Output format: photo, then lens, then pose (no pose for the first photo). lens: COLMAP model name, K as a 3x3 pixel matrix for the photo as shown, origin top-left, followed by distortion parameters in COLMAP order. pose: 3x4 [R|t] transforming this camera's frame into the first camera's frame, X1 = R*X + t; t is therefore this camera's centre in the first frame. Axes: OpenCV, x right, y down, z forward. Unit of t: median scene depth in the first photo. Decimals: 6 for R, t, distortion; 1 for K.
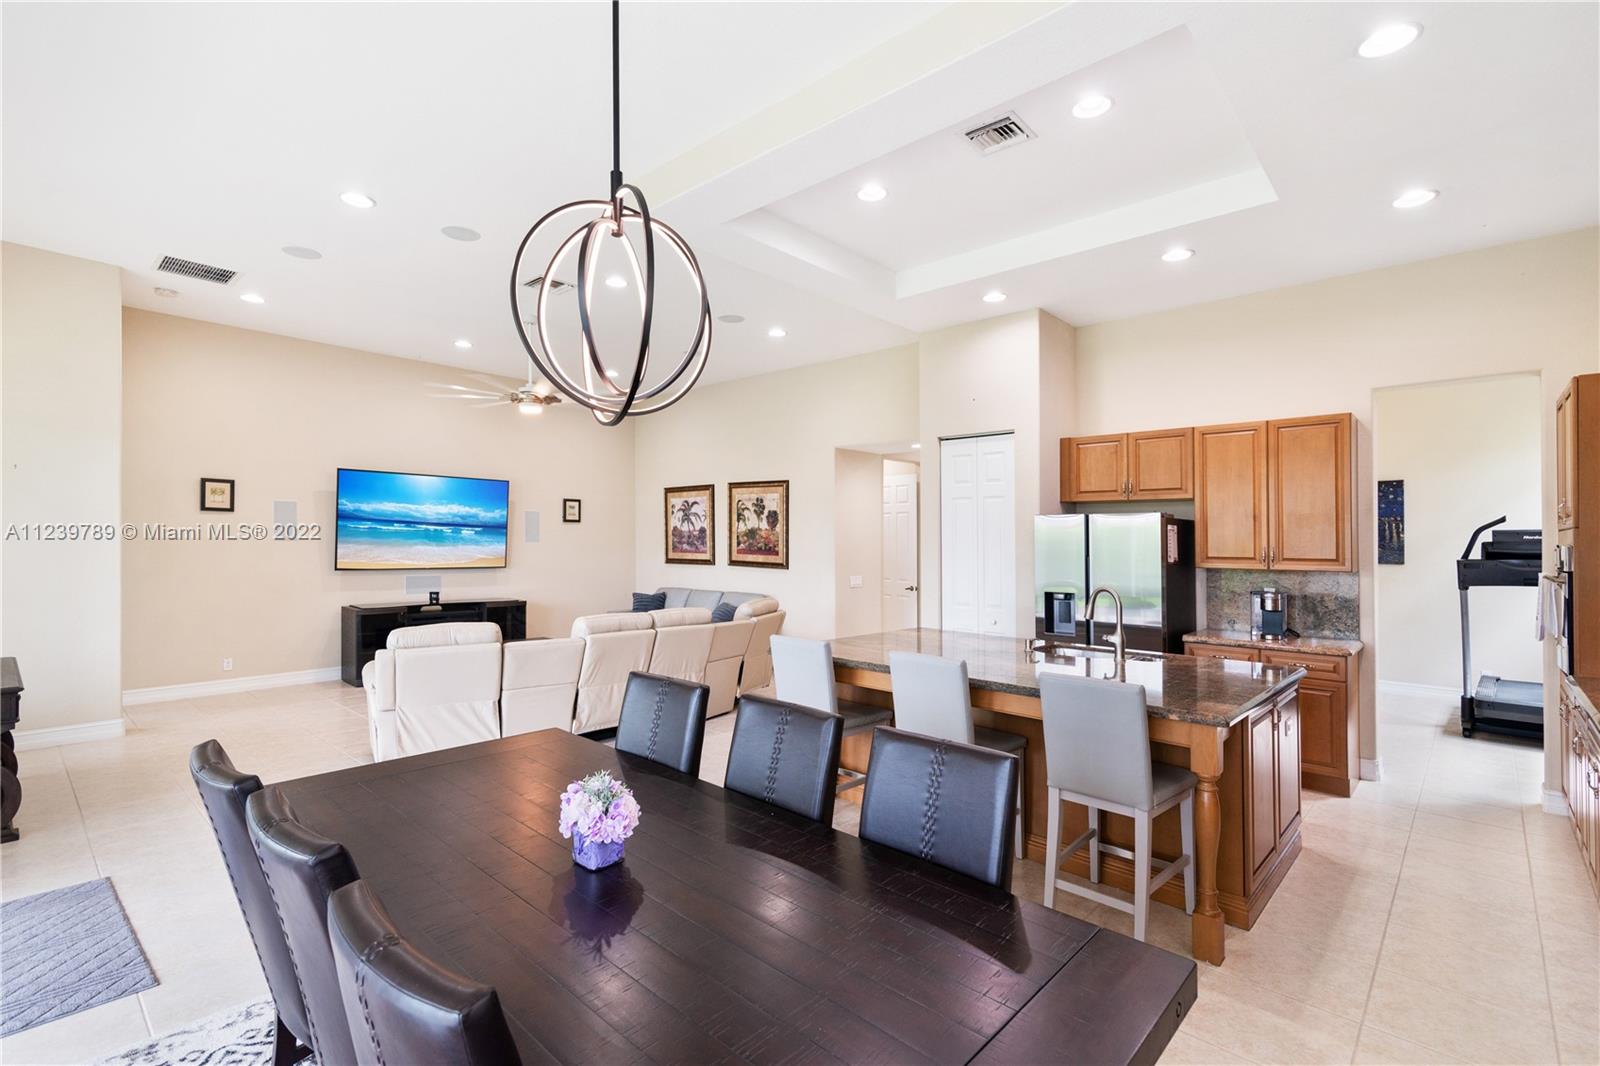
lens RADIAL K [[729.8, 0, 808.4], [0, 729.8, 534.7], [0, 0, 1]] dist [0.015668, -0.000132]
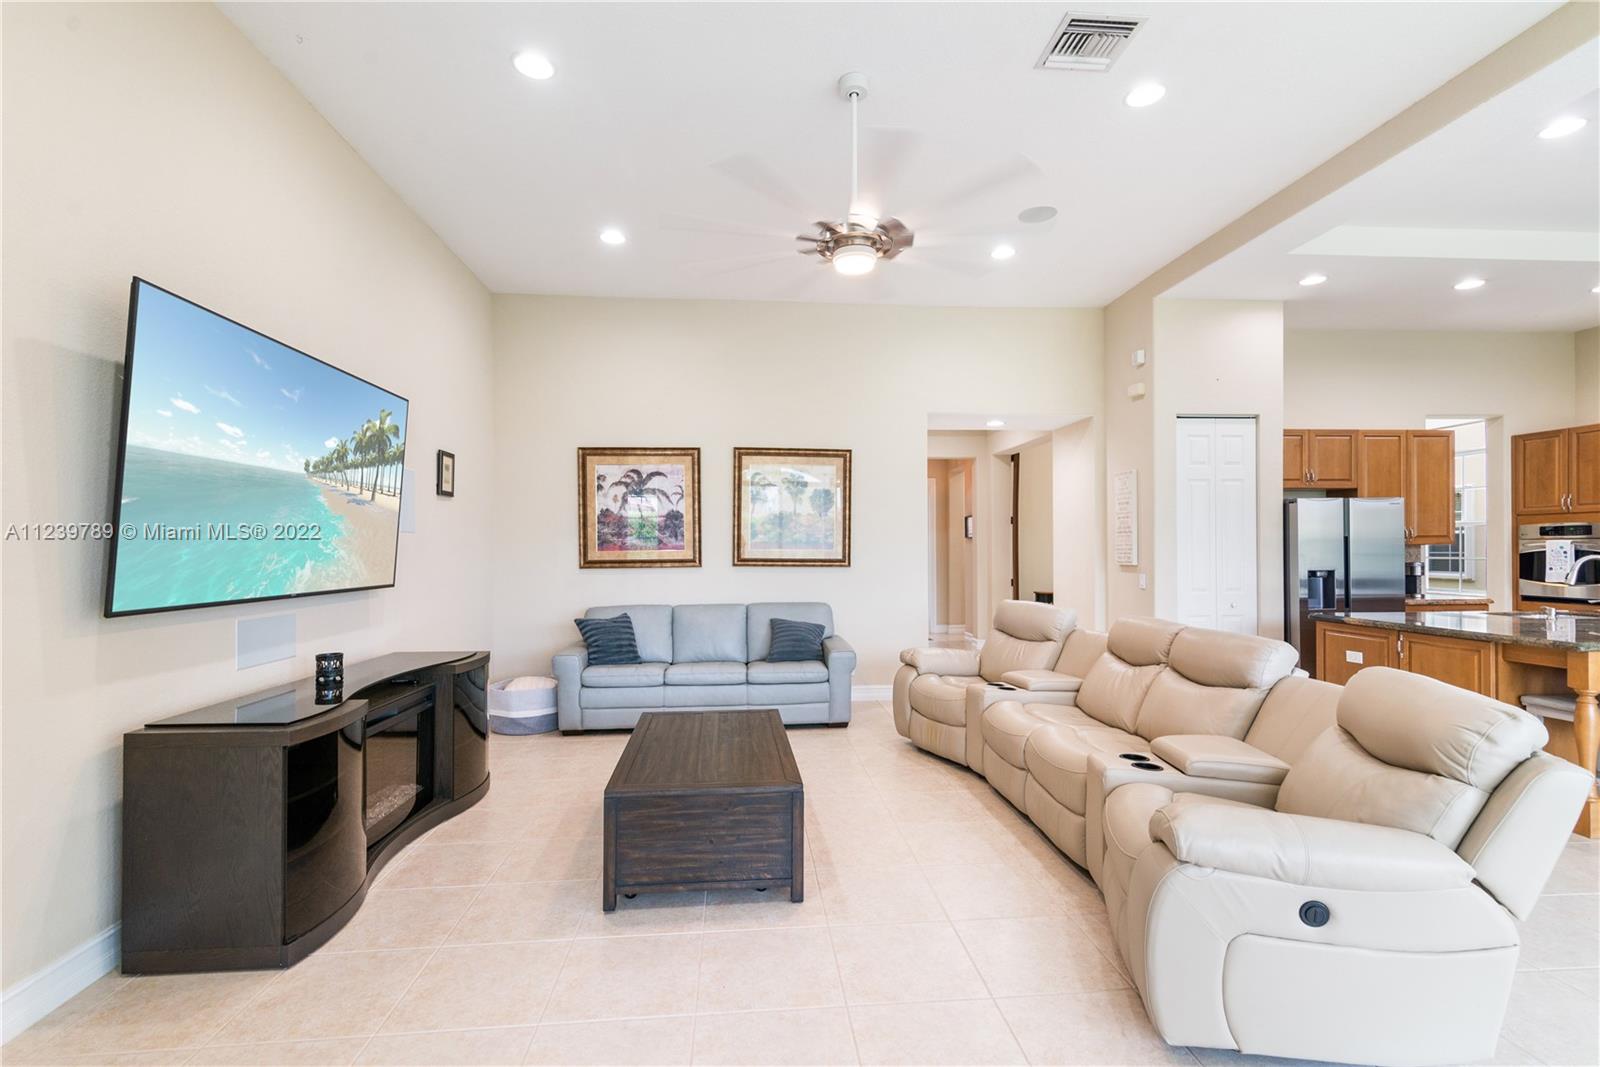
lens RADIAL K [[729.8, 0, 796.4], [0, 729.8, 542.1], [0, 0, 1]] dist [0.015668, -0.000132]
pose [[0.690272, -0.011541, 0.723458, -0.970025], [0.006147, 0.999930, 0.010087, 0.021075], [-0.723524, -0.002515, 0.690295, 0.822539]]
